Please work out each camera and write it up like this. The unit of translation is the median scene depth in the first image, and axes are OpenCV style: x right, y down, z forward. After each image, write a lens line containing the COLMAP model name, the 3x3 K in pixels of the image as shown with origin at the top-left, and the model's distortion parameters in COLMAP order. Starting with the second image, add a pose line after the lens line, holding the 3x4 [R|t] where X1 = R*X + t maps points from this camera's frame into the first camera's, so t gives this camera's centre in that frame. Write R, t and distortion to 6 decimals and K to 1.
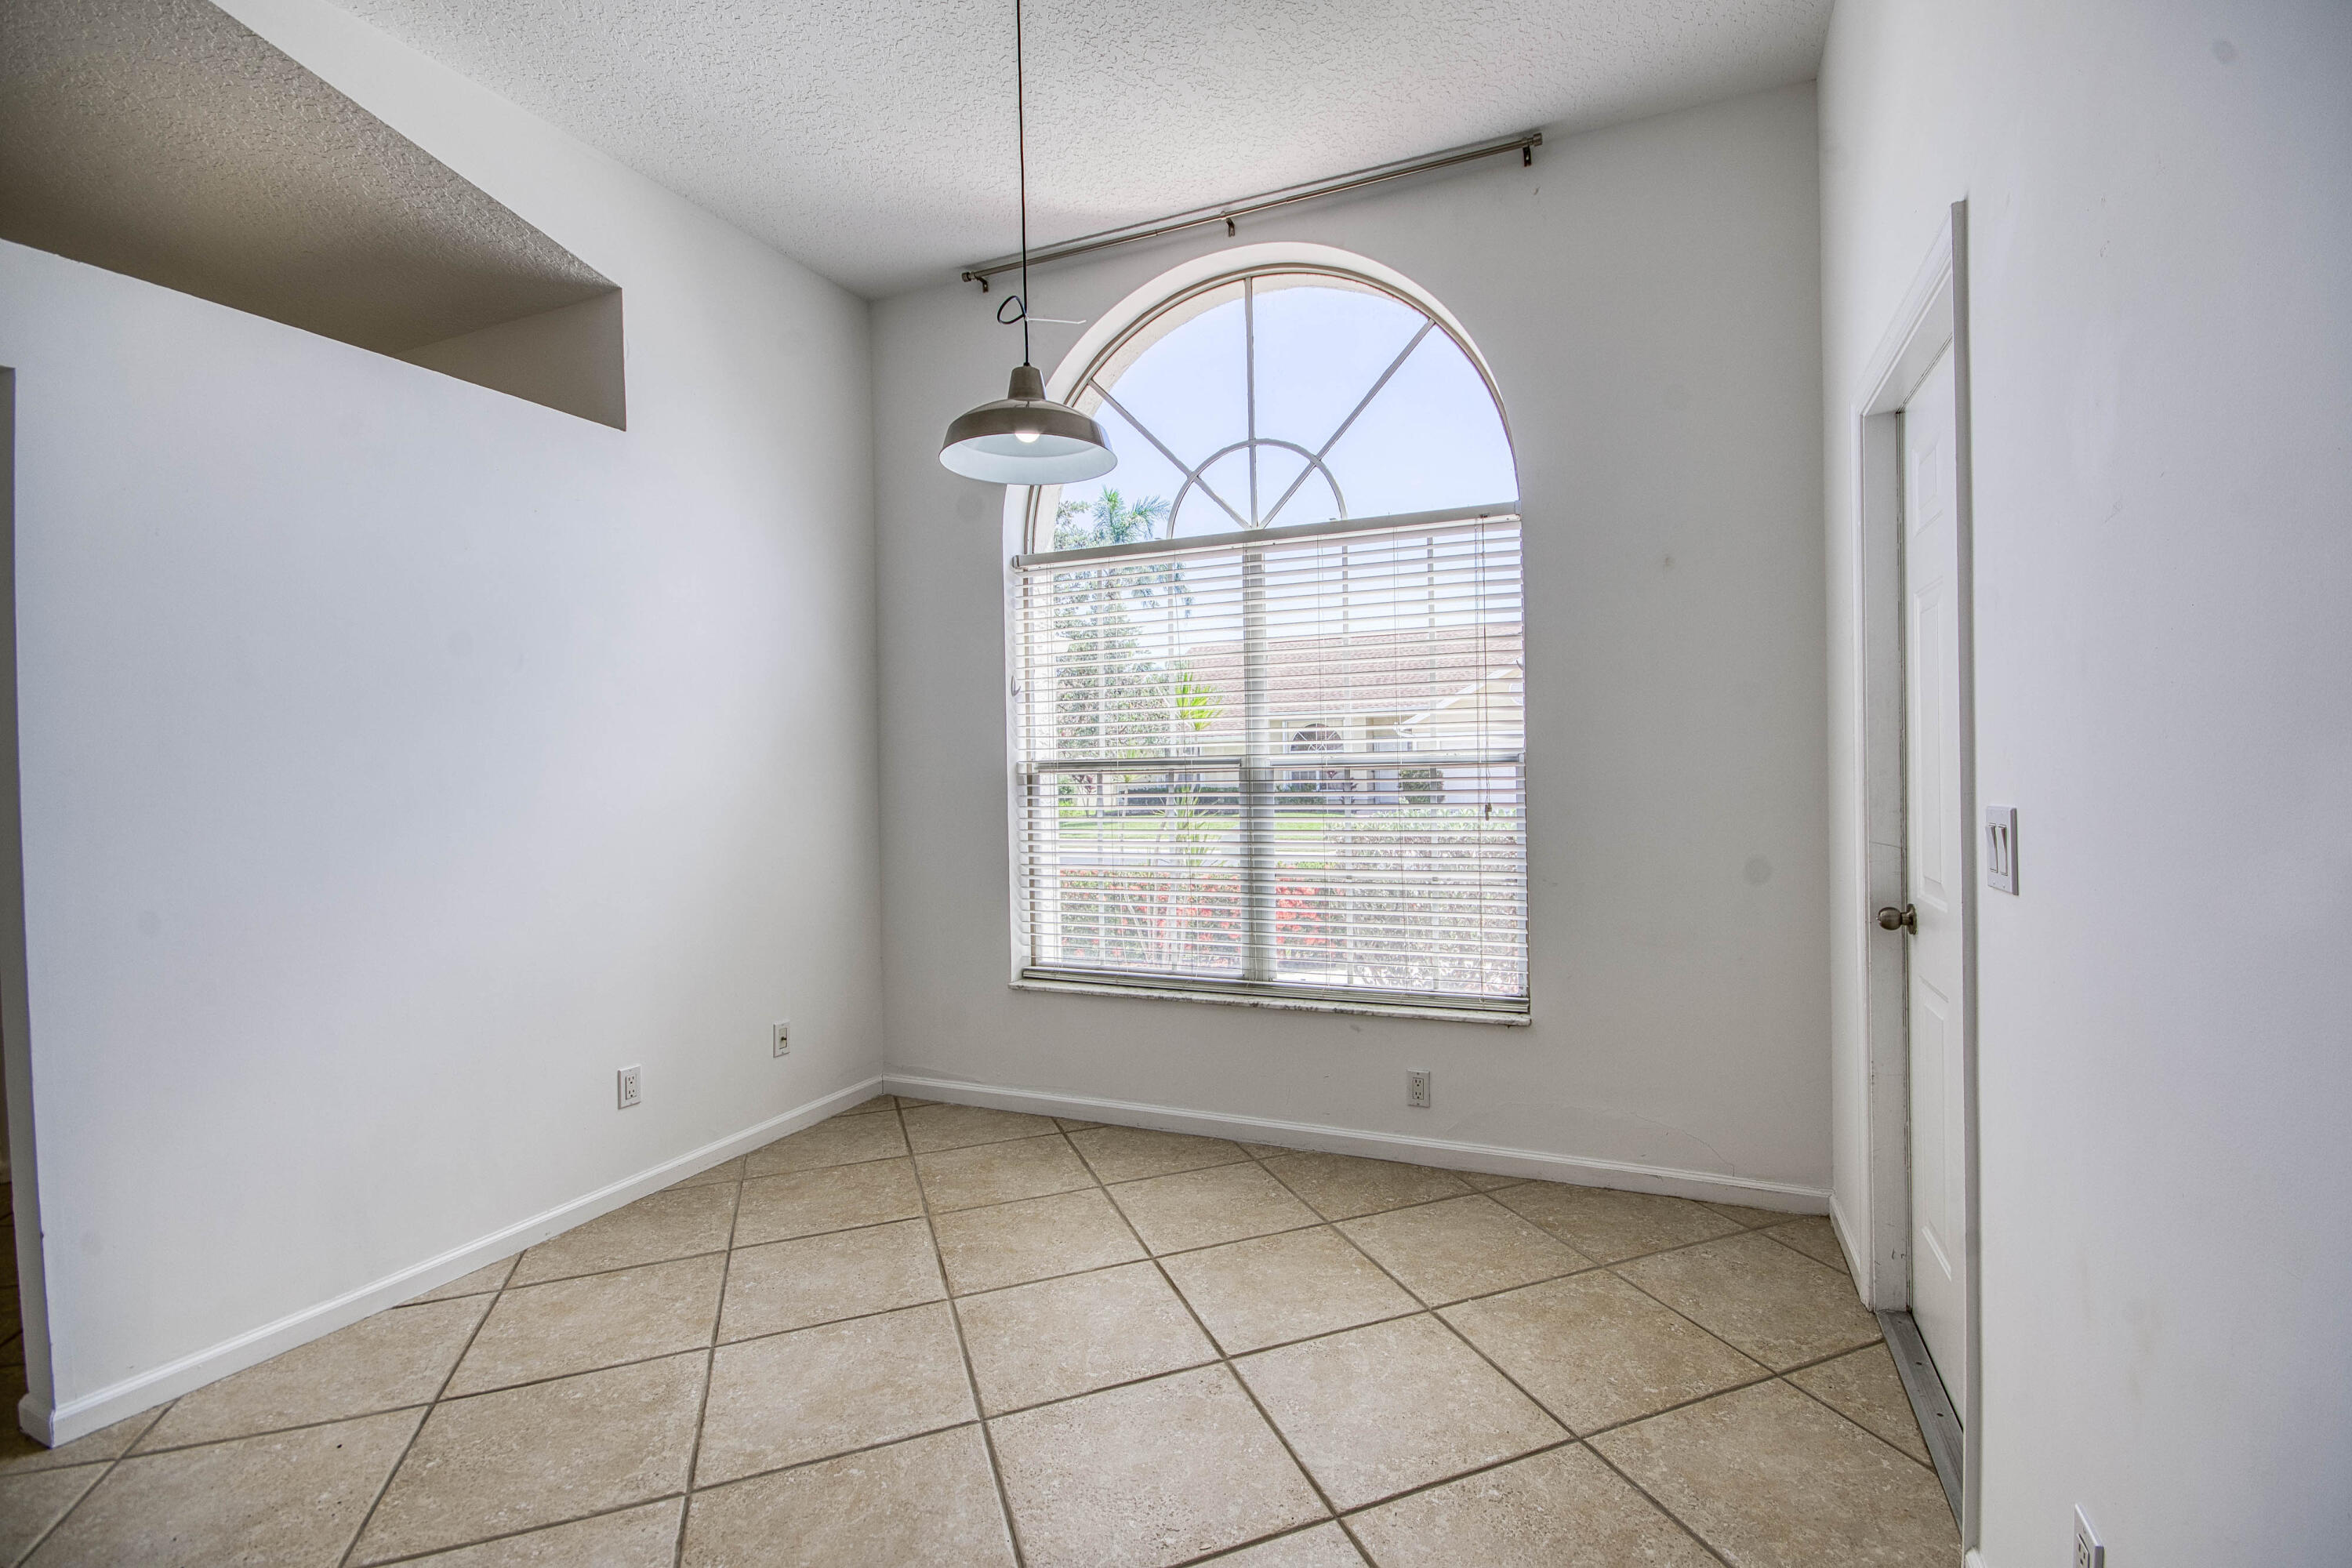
lens RADIAL K [[1022.3, 0, 1213.0], [0, 1022.3, 778.3], [0, 0, 1]] dist [-0.012218, 0.000693]
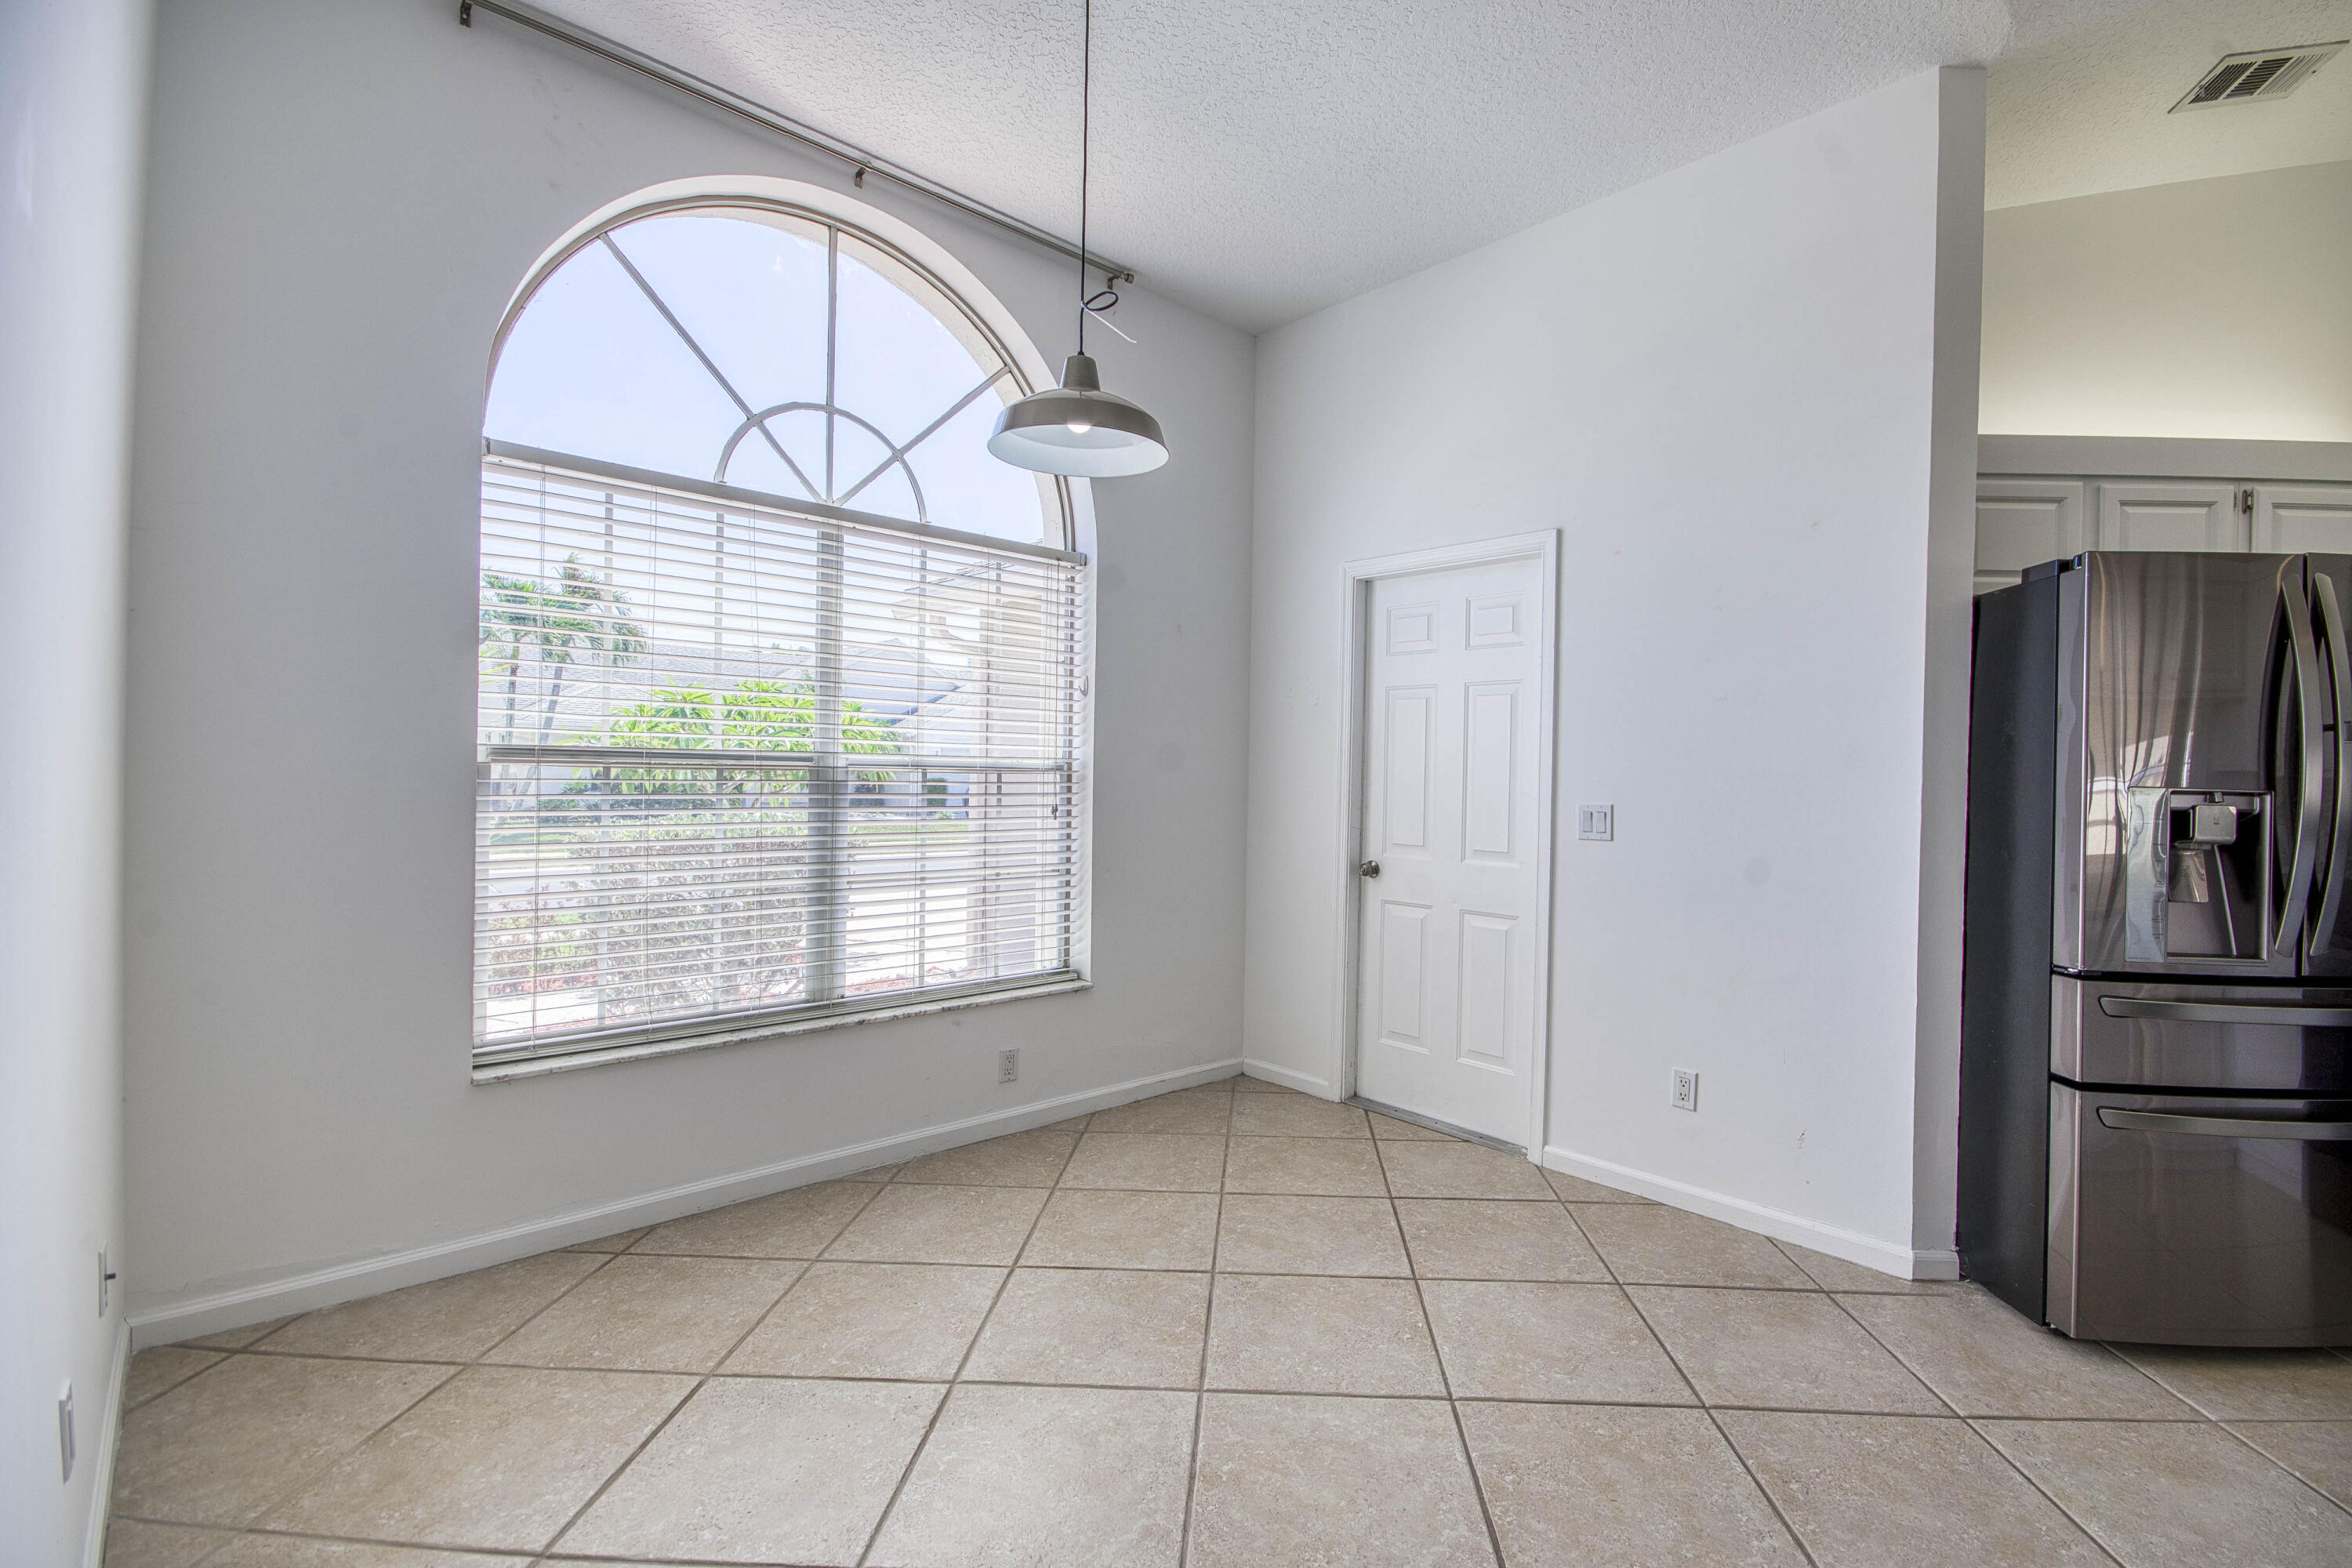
lens RADIAL K [[1037.4, 0, 1236.5], [0, 1037.4, 776.9], [0, 0, 1]] dist [0.008095, -0.011959]
pose [[0.404920, 0.025652, 0.913992, -0.677053], [-0.017791, 0.999638, -0.020174, 0.011559], [-0.914179, -0.008092, 0.405229, 0.302150]]
